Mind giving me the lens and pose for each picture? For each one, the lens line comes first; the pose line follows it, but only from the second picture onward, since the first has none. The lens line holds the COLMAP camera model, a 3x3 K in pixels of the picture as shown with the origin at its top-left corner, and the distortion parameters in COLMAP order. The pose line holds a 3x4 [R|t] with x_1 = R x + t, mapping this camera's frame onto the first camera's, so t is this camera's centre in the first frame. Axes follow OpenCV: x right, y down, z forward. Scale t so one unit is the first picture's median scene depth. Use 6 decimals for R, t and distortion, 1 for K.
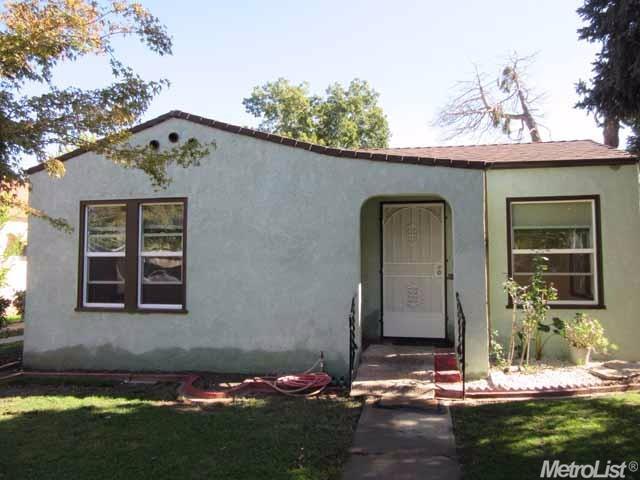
lens RADIAL K [[474.0, 0, 320.5], [0, 474.0, 238.5], [0, 0, 1]] dist [-0.005409, -0.007882]
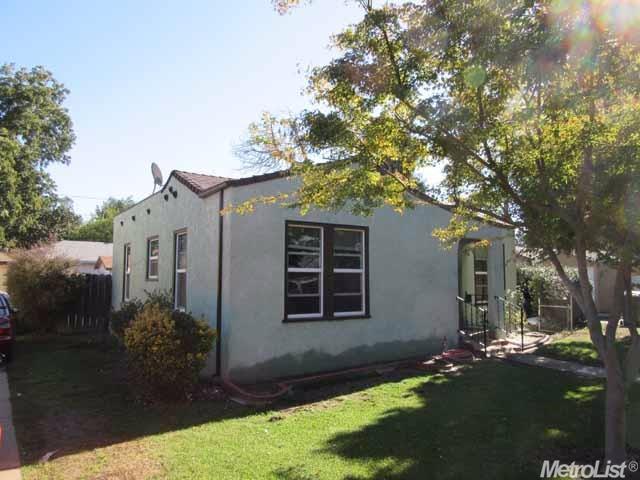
lens RADIAL K [[474.0, 0, 321.9], [0, 474.0, 241.4], [0, 0, 1]] dist [-0.005409, -0.007882]
pose [[0.692134, 0.061433, 0.719150, -1.247318], [-0.041389, 0.998110, -0.045429, 0.015621], [-0.720581, 0.001678, 0.693369, 0.196803]]
